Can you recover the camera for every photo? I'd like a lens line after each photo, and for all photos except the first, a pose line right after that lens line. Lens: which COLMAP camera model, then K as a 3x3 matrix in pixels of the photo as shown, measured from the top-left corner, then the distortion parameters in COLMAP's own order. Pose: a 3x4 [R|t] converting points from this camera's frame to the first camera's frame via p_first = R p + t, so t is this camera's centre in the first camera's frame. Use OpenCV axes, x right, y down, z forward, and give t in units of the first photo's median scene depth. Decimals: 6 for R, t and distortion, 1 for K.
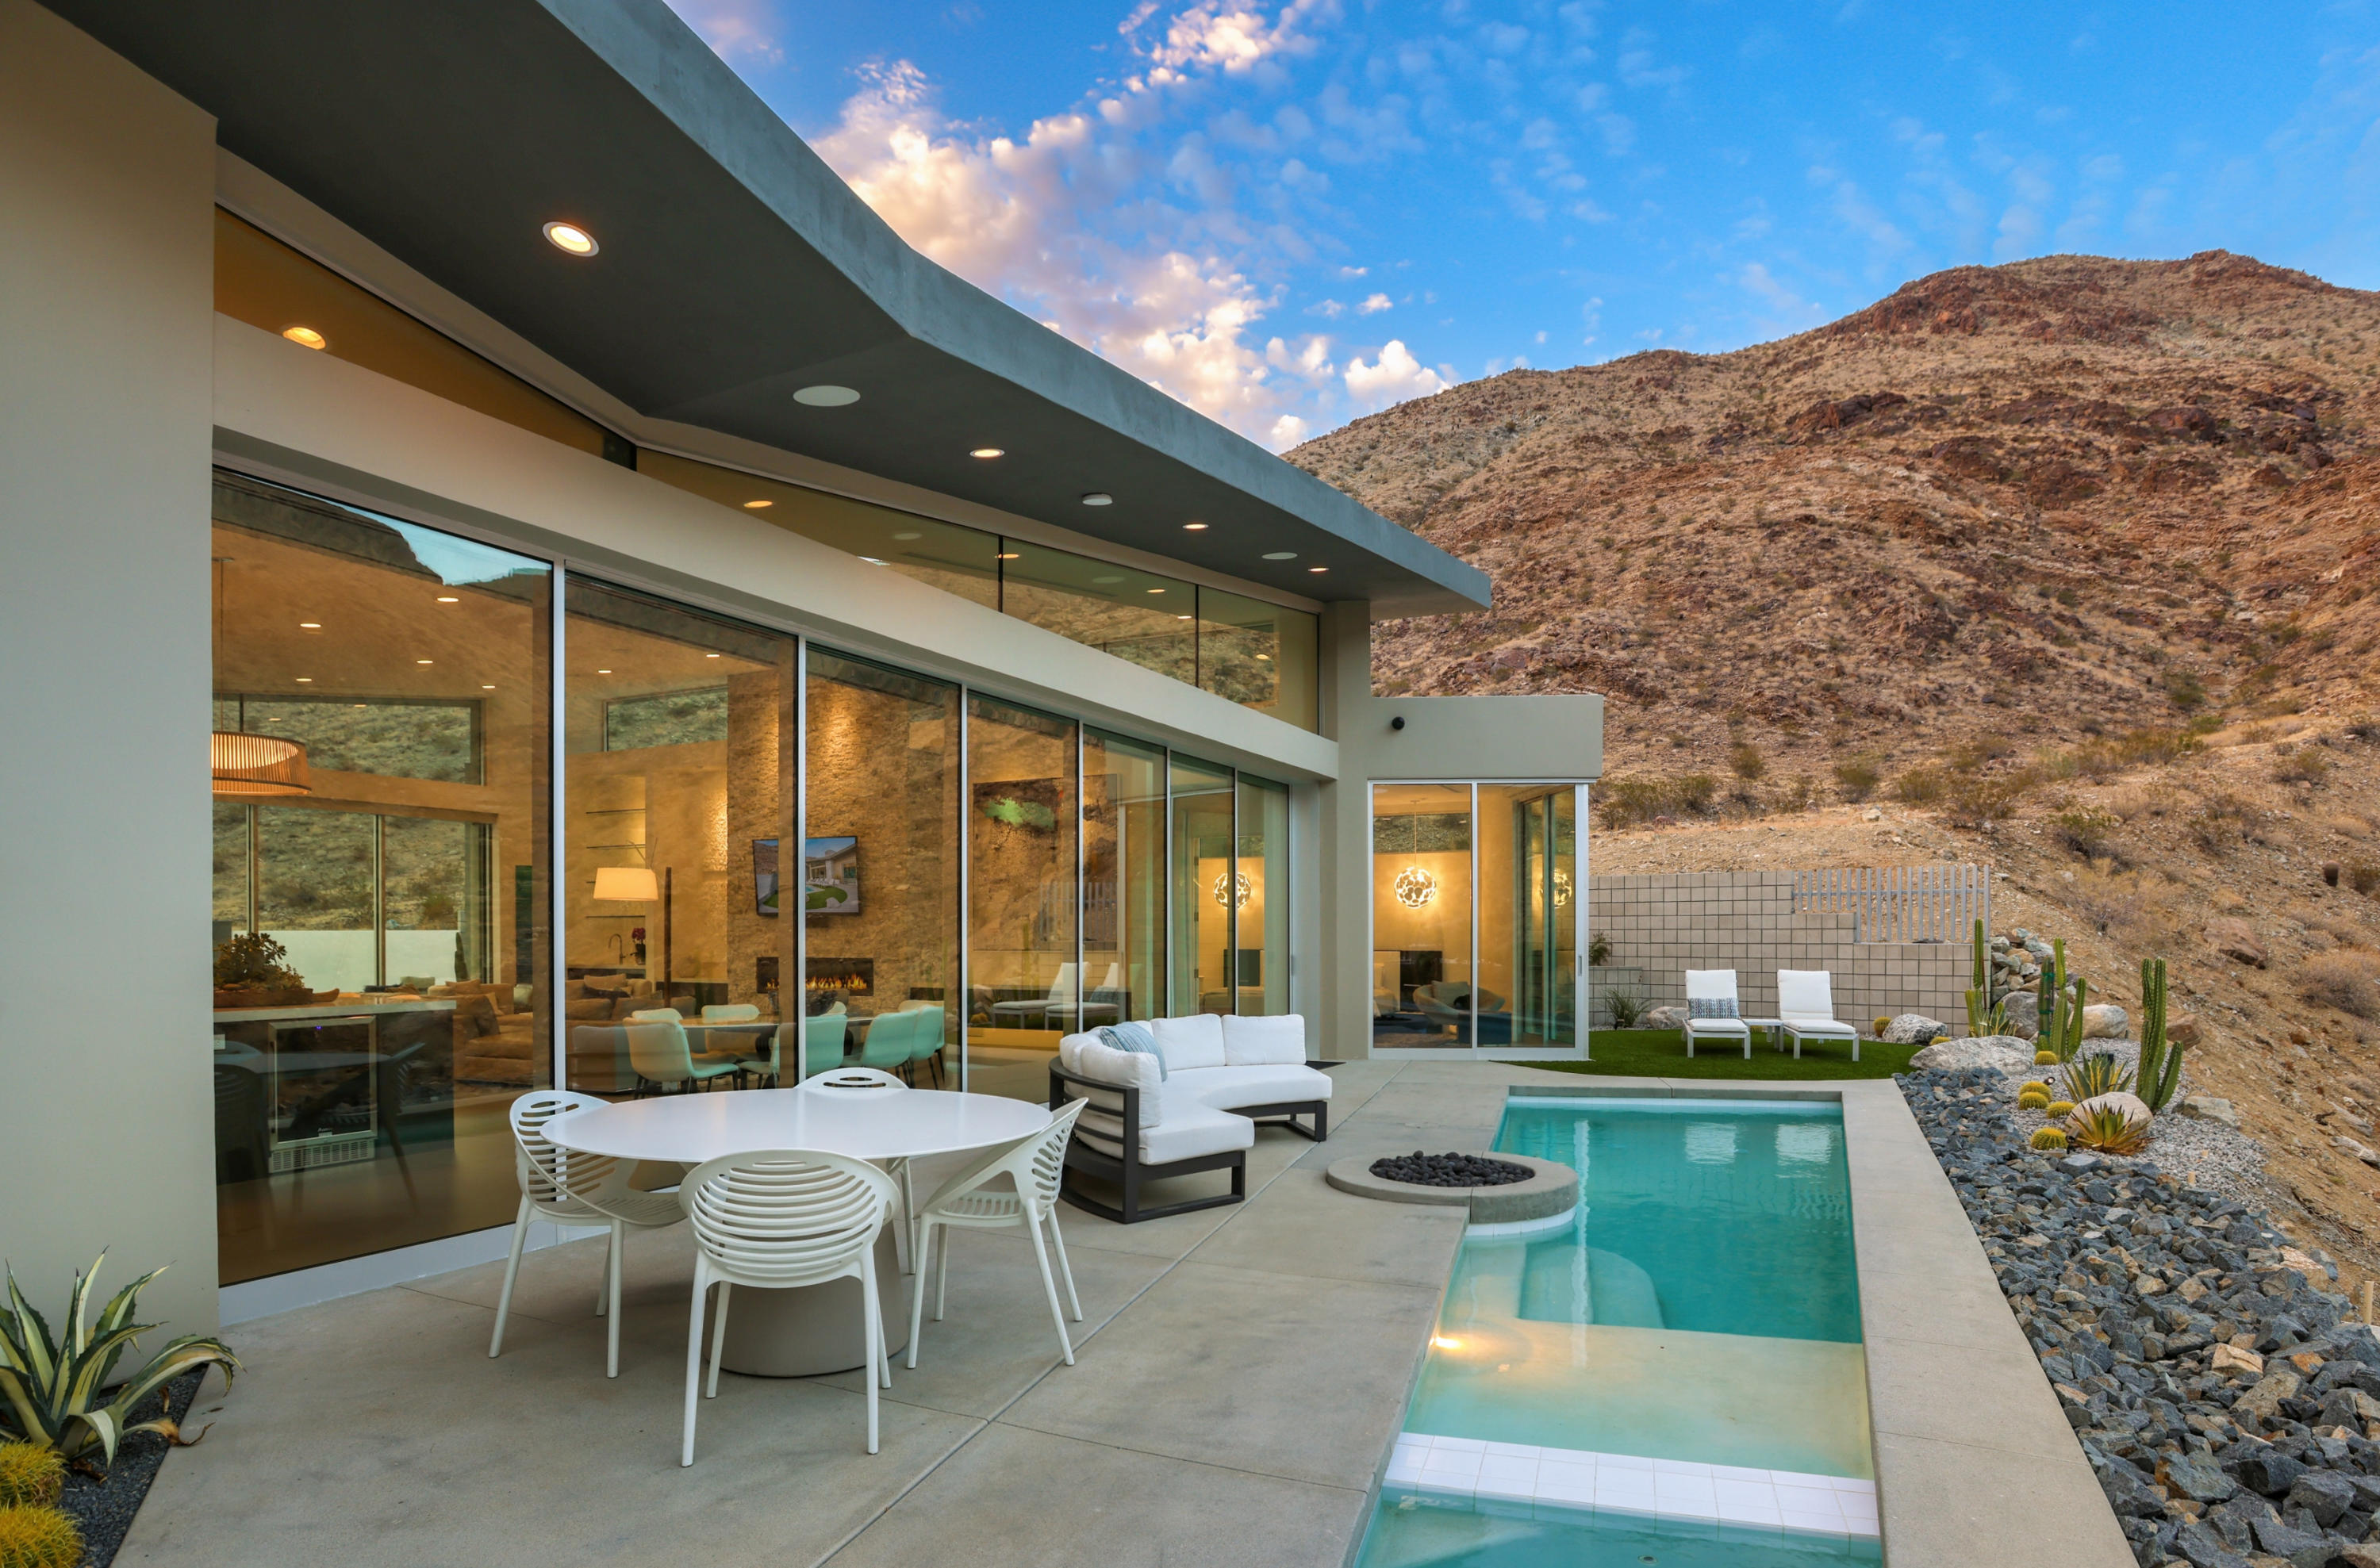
lens RADIAL K [[1280.7, 0, 1220.2], [0, 1280.7, 942.7], [0, 0, 1]] dist [-0.058661, 0.022100]
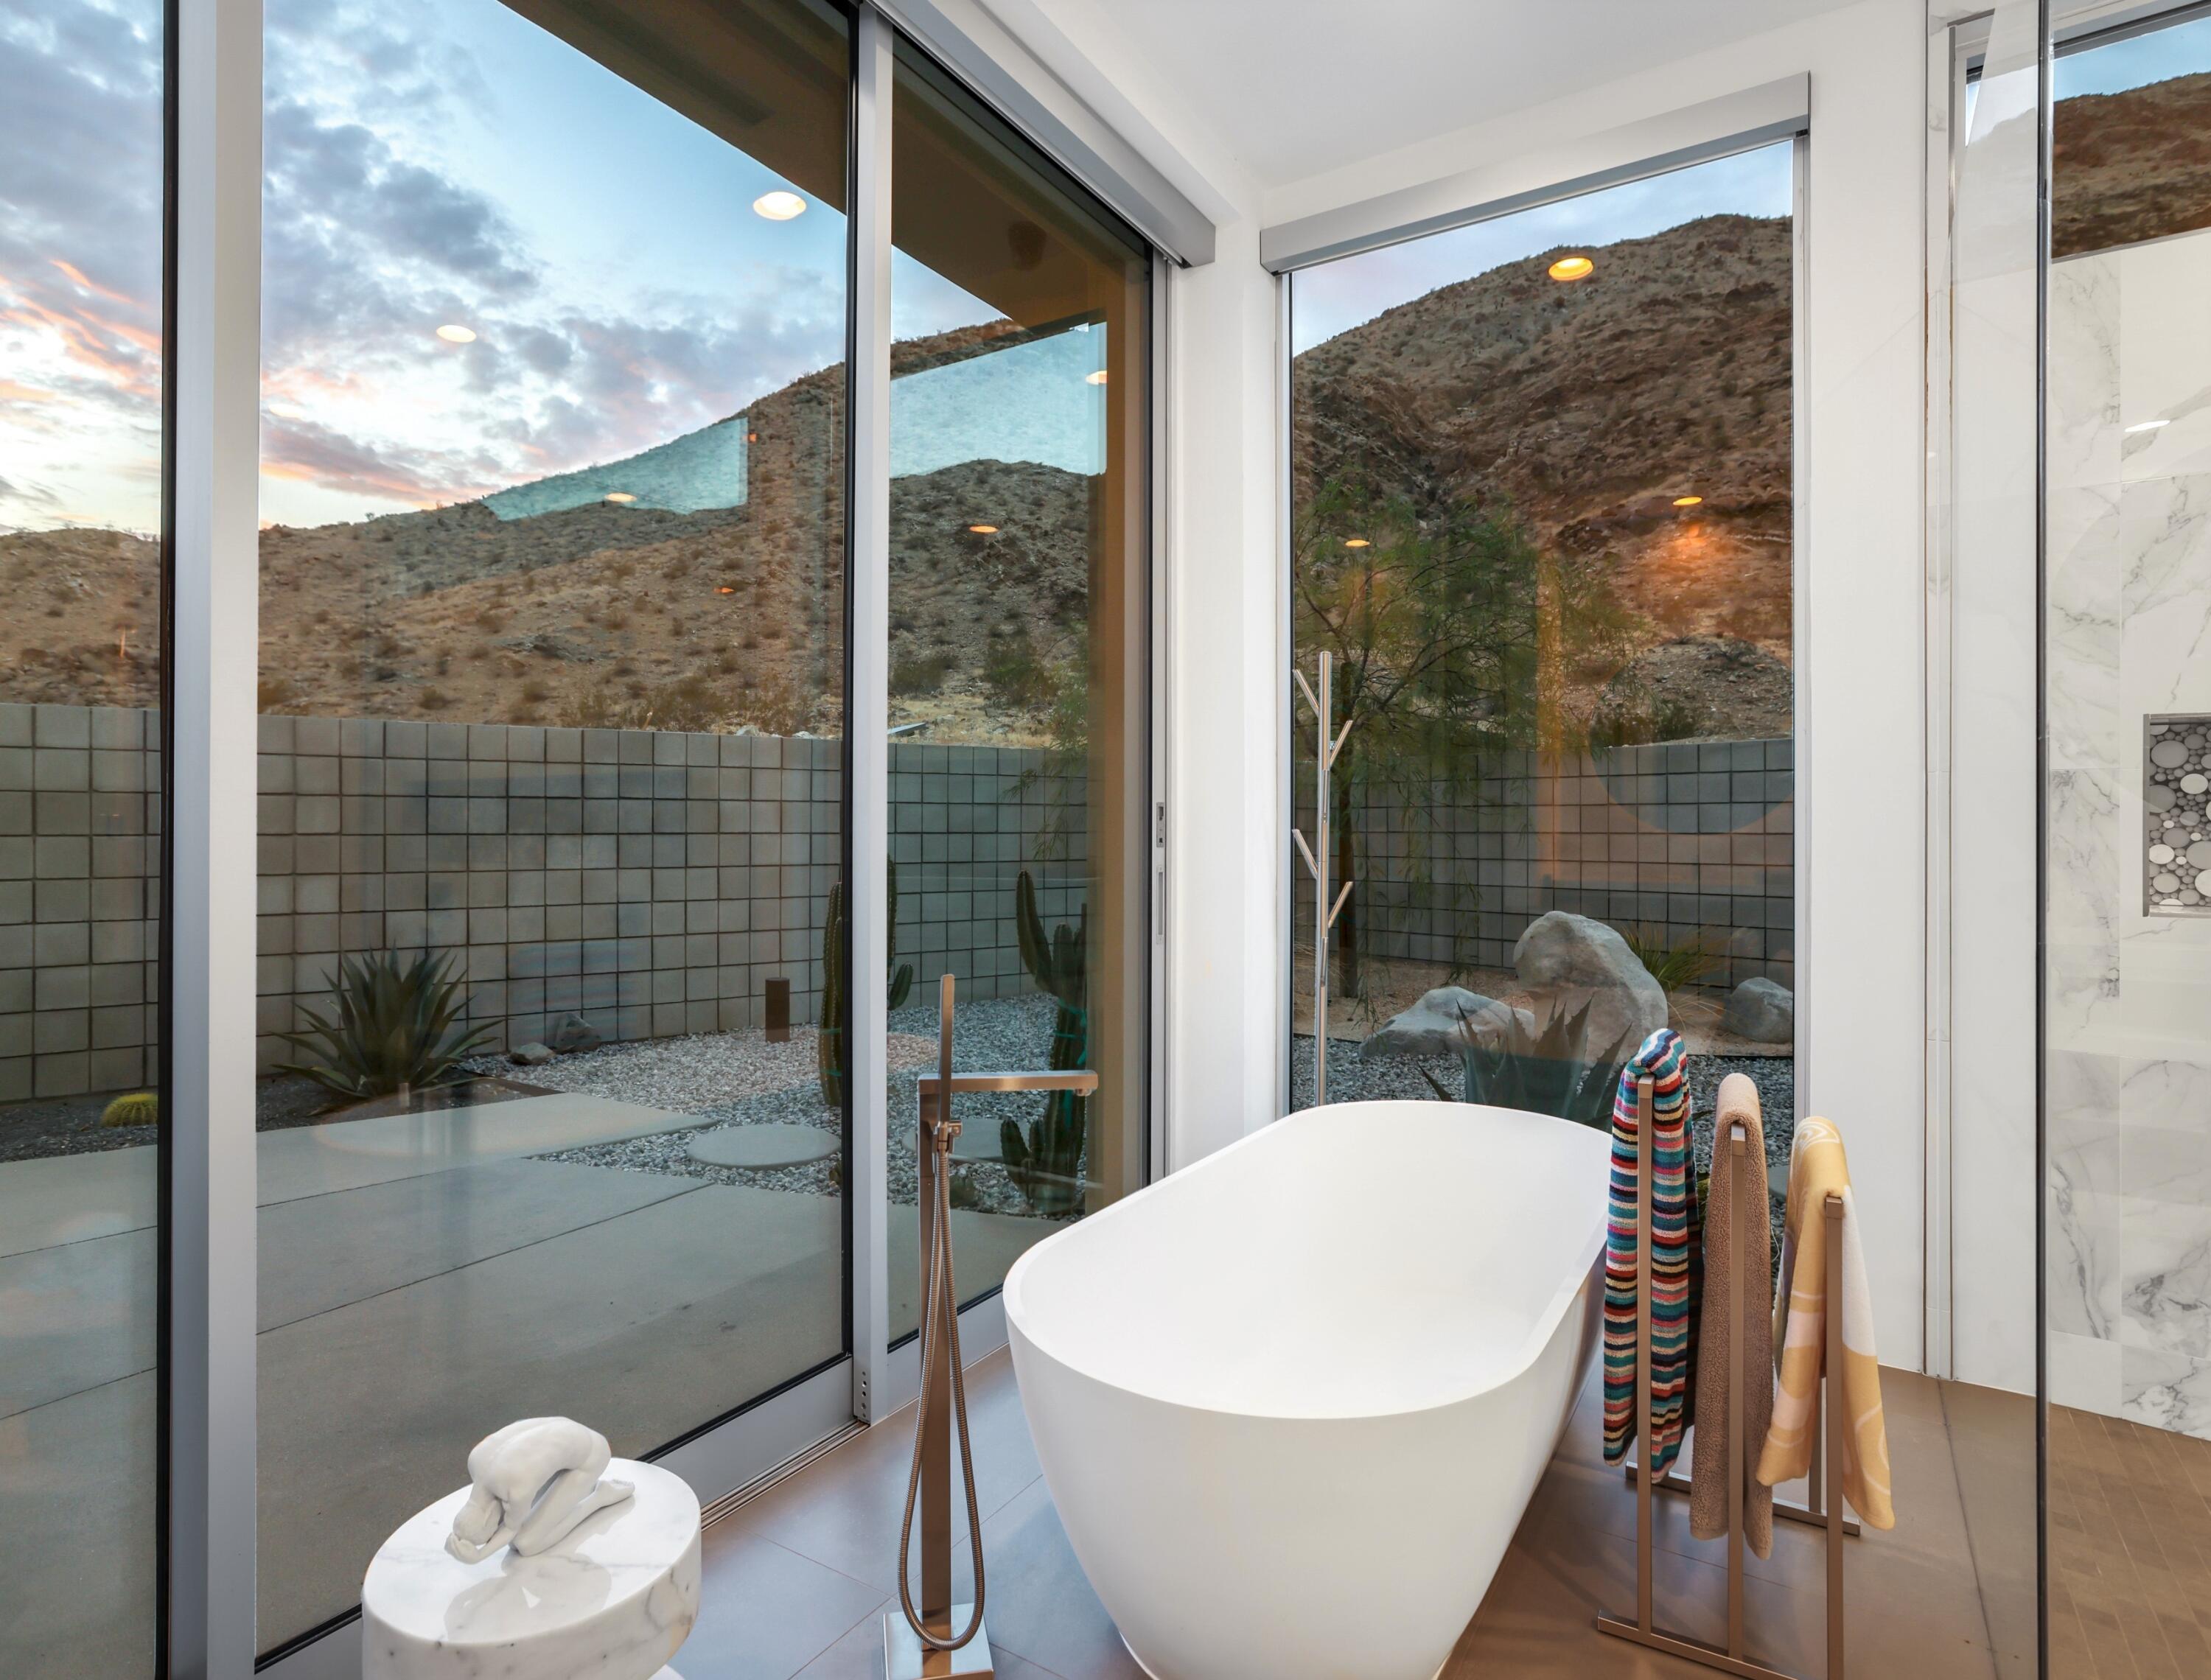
lens RADIAL K [[1189.6, 0, 1046.2], [0, 1189.6, 831.3], [0, 0, 1]] dist [-0.065898, 0.055434]
pose [[0.989093, 0.002436, -0.147269, -0.047970], [-0.003058, 0.999987, -0.003999, -0.000152], [0.147258, 0.004406, 0.989088, 0.124956]]
